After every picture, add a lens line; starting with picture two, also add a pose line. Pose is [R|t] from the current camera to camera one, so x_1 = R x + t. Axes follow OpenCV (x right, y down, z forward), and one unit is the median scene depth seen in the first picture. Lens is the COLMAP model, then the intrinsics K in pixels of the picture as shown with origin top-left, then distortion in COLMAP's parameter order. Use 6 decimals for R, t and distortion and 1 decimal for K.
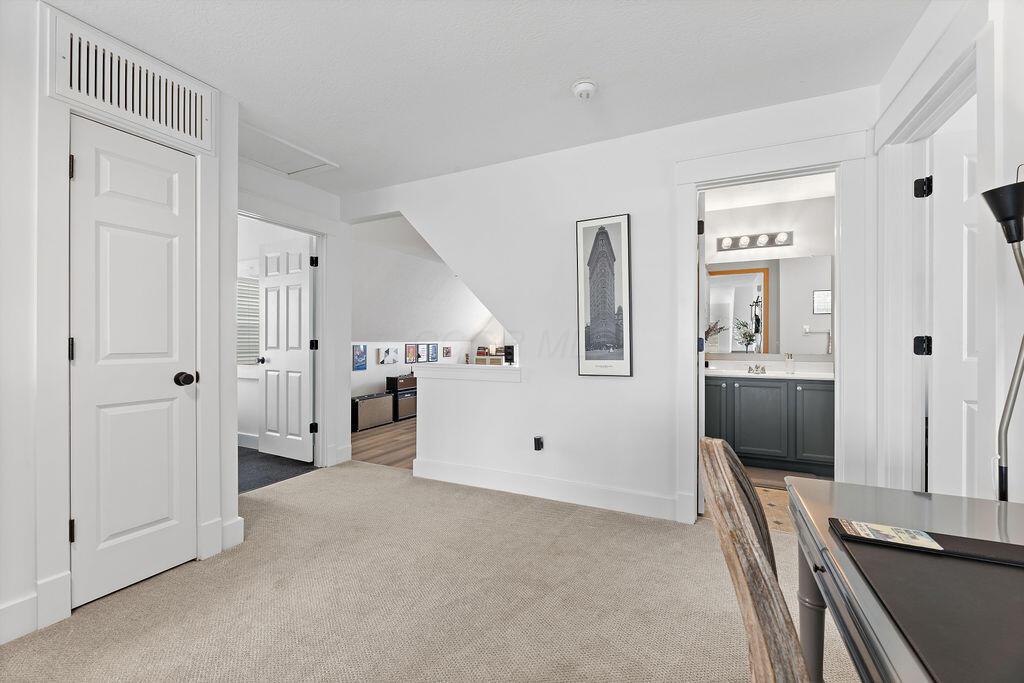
lens RADIAL K [[419.2, 0, 512.6], [0, 419.2, 336.7], [0, 0, 1]] dist [-0.003578, -0.000586]
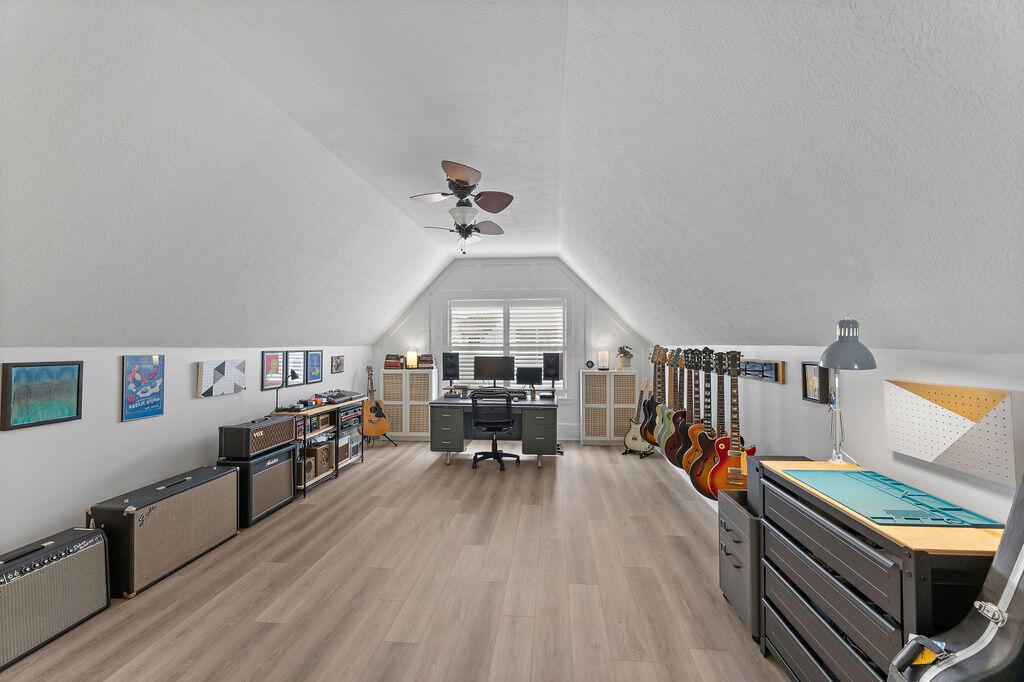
lens RADIAL K [[419.2, 0, 512.6], [0, 419.2, 336.2], [0, 0, 1]] dist [-0.003578, -0.000586]
pose [[0.938312, 0.001943, 0.345786, -0.154355], [0.002681, 0.999913, -0.012894, 0.006927], [-0.345781, 0.013026, 0.938225, 0.452845]]
